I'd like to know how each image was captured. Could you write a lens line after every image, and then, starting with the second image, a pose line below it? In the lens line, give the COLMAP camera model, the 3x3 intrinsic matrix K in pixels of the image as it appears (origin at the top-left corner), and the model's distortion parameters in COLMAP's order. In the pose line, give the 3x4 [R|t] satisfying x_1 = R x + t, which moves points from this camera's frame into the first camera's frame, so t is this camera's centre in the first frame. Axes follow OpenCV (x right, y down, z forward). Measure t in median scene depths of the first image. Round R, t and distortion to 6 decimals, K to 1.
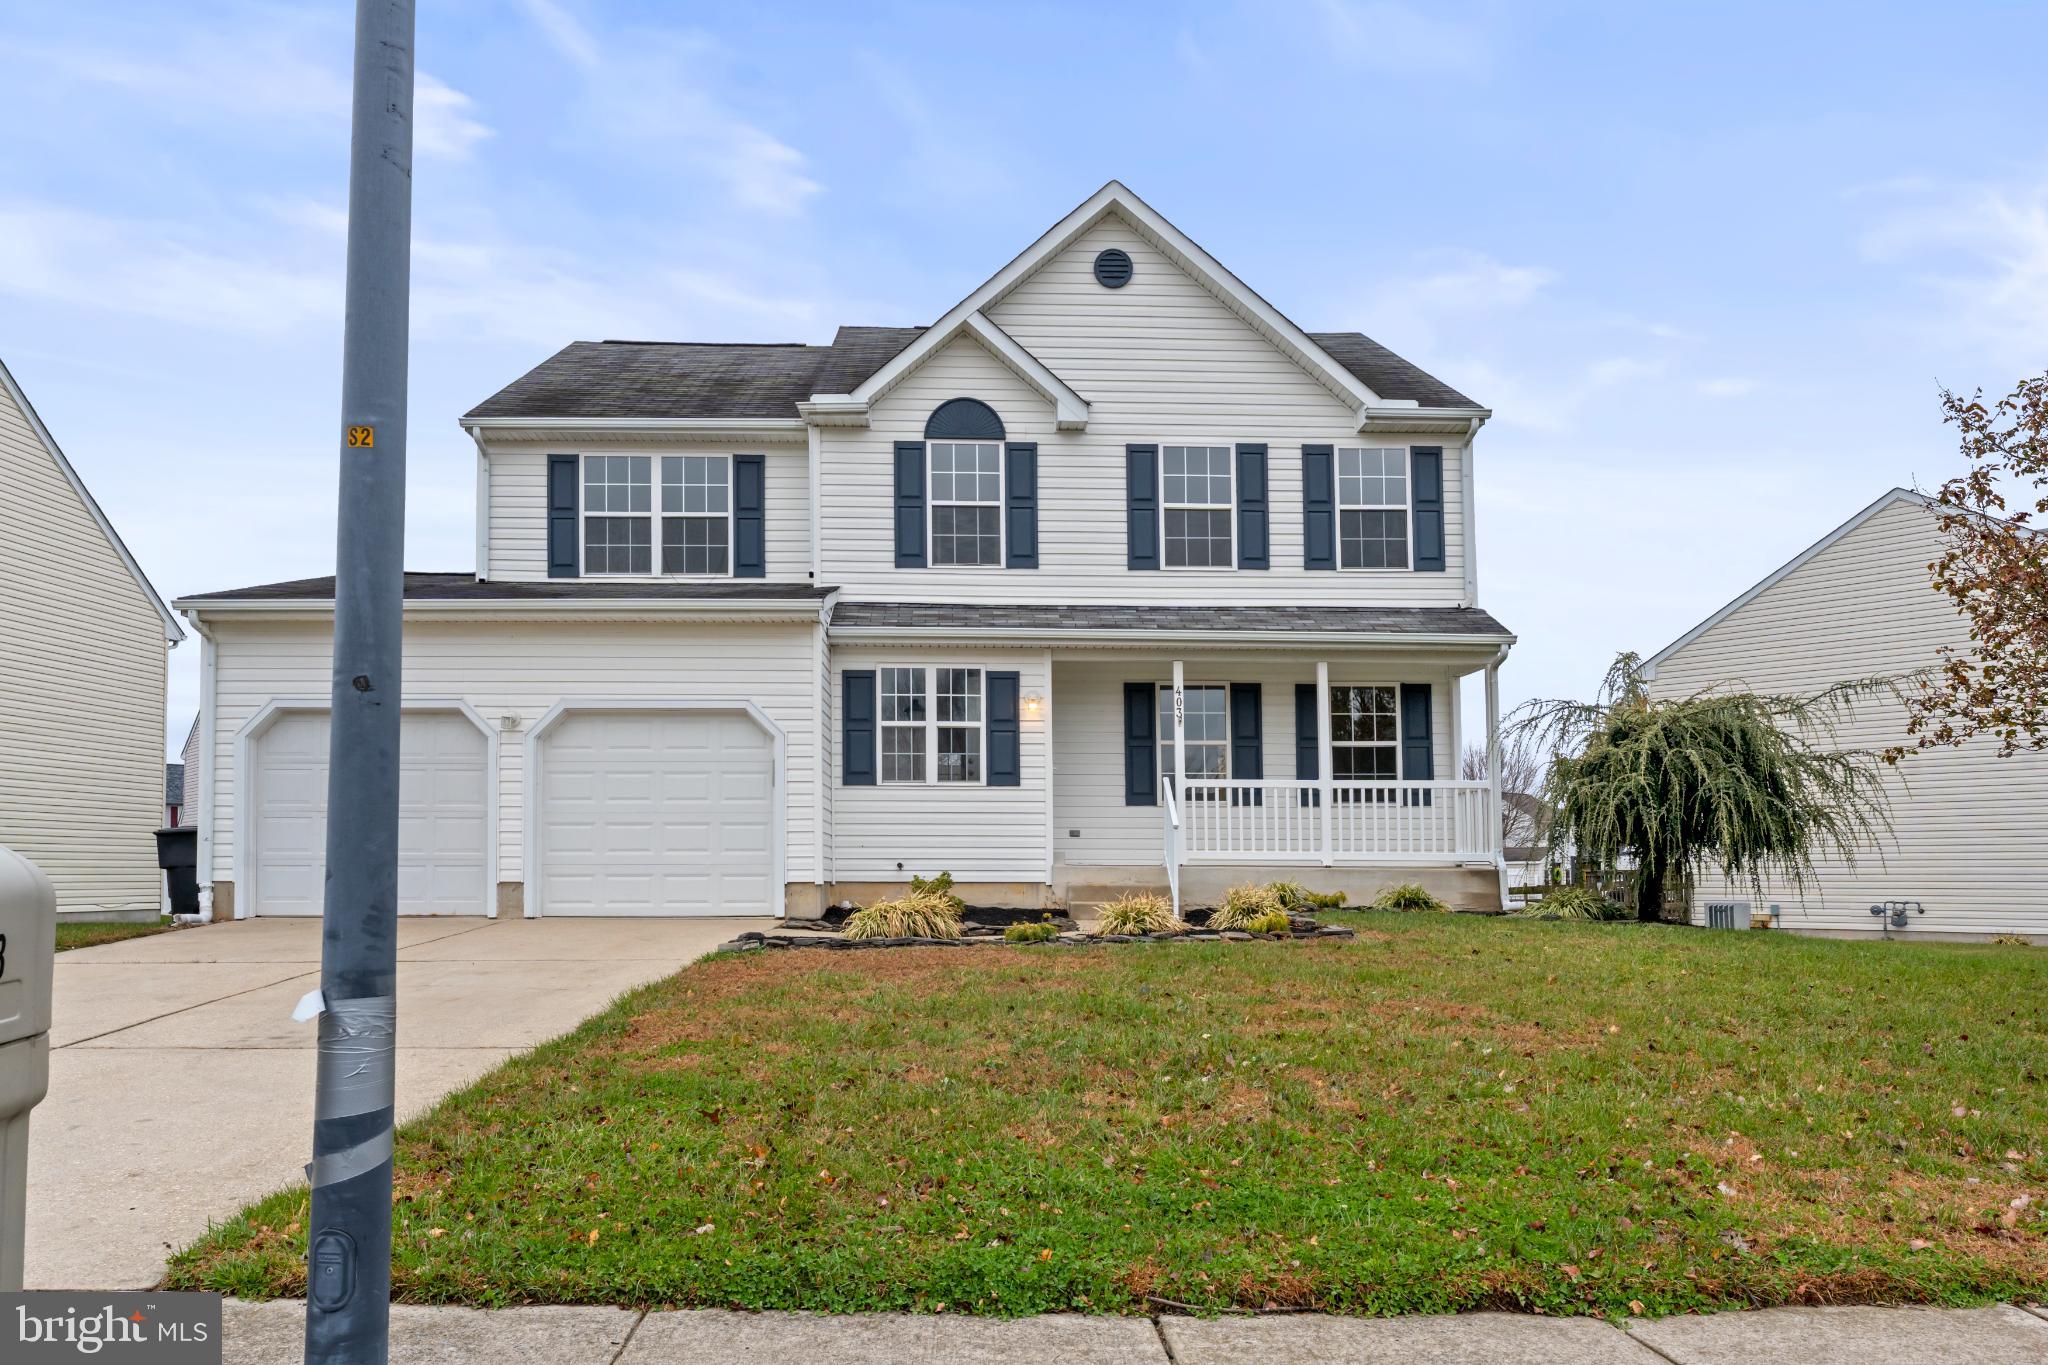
lens RADIAL K [[1336.5, 0, 1023.3], [0, 1336.5, 702.6], [0, 0, 1]] dist [0.000027, 0.000626]
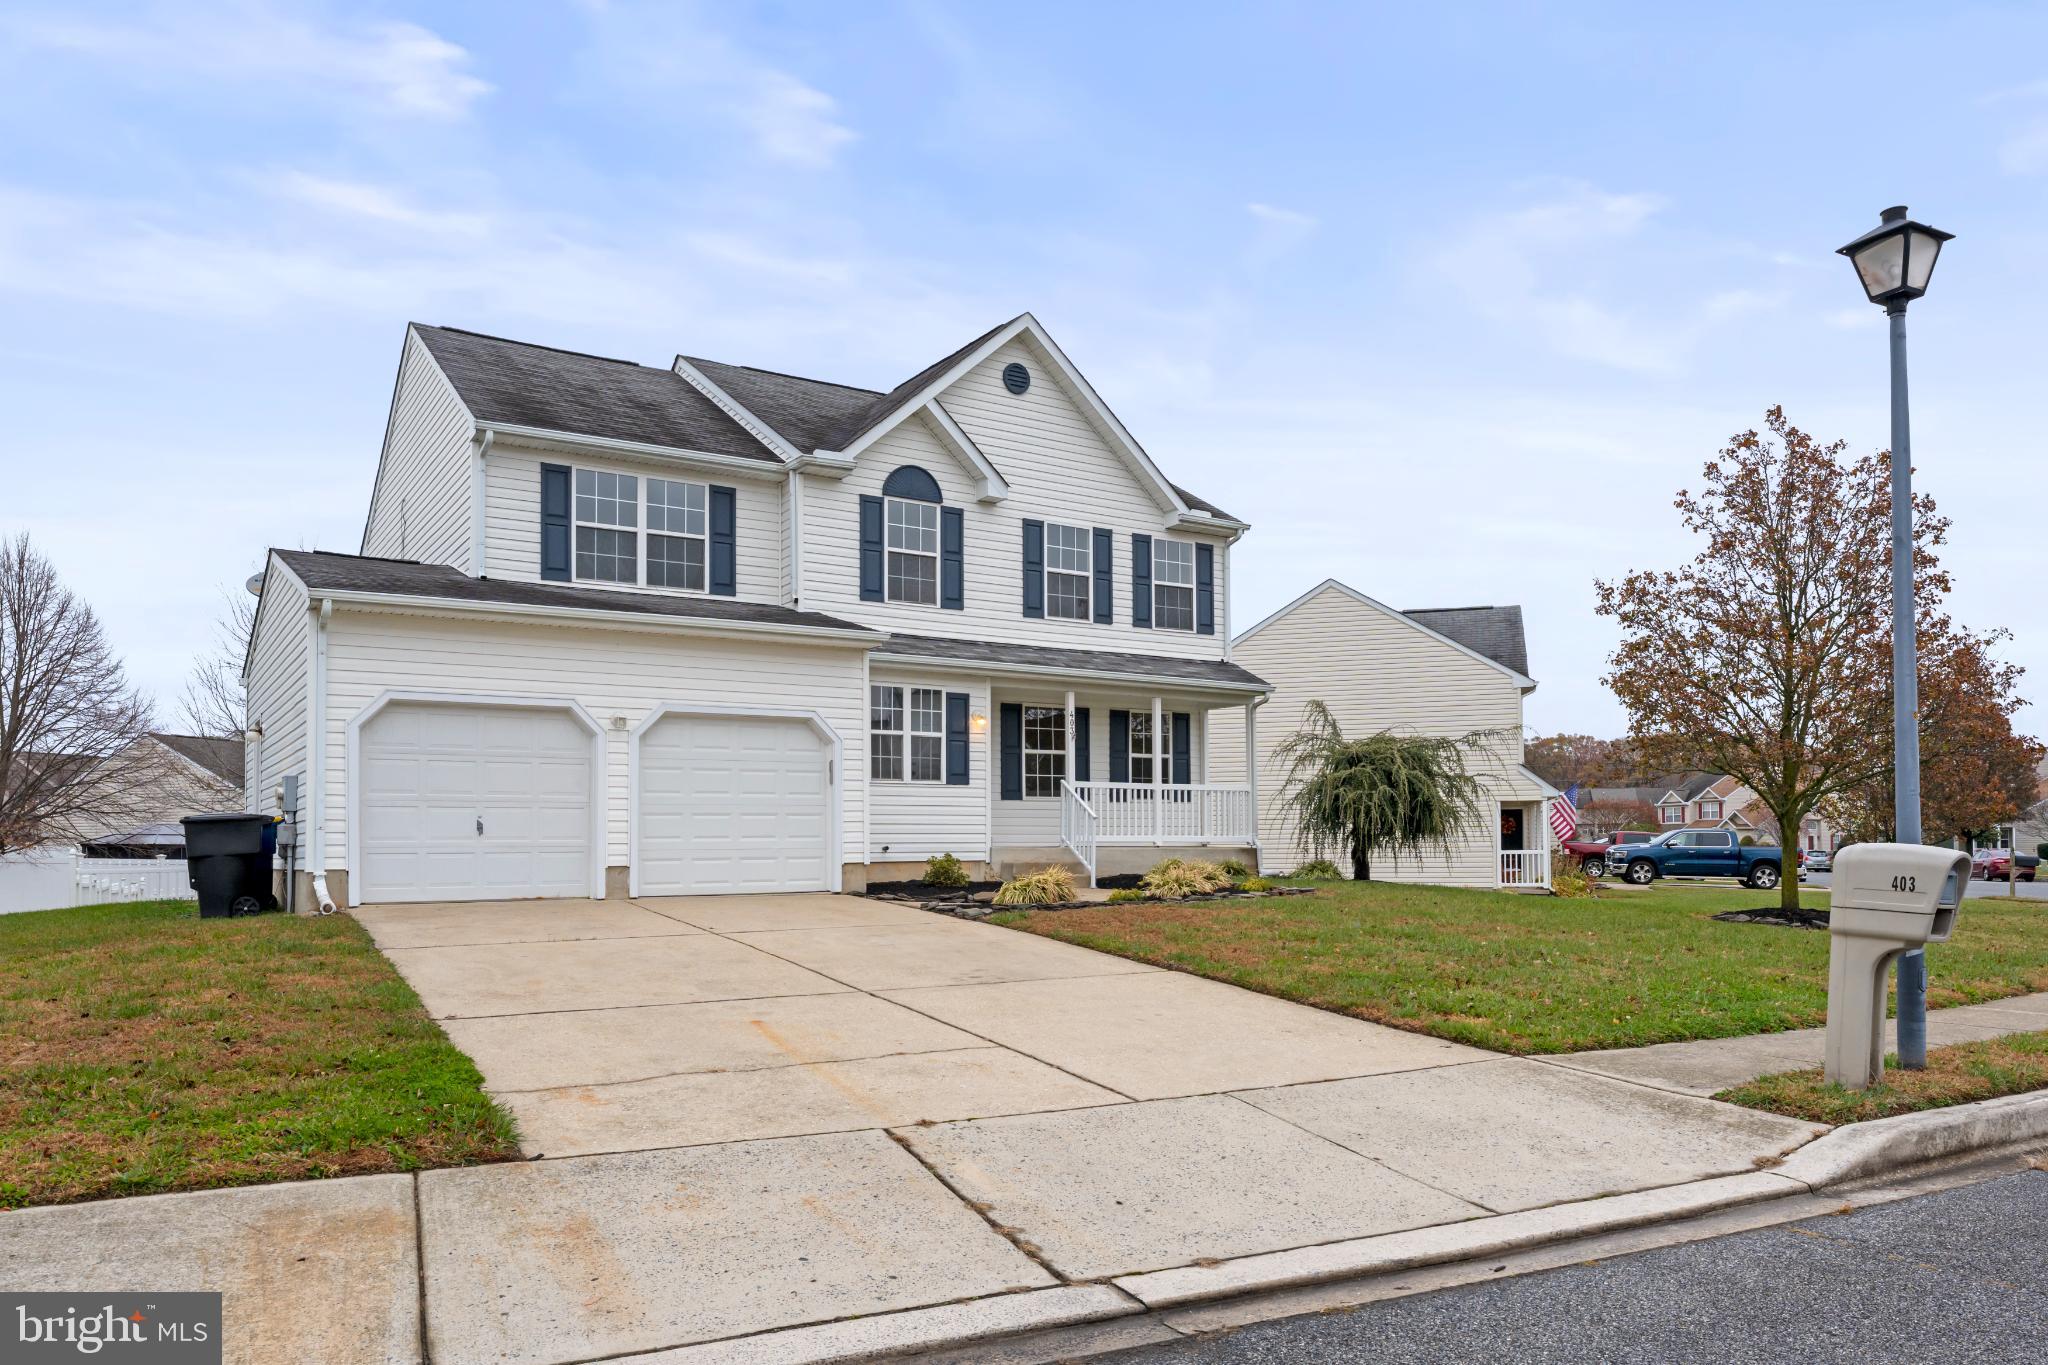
lens RADIAL K [[1339.7, 0, 1031.7], [0, 1339.7, 672.4], [0, 0, 1]] dist [0.005109, 0.000187]
pose [[0.861196, 0.058106, 0.504940, -0.556991], [-0.051562, 0.998306, -0.026940, -0.011760], [-0.505650, -0.002835, 0.862734, -0.111797]]
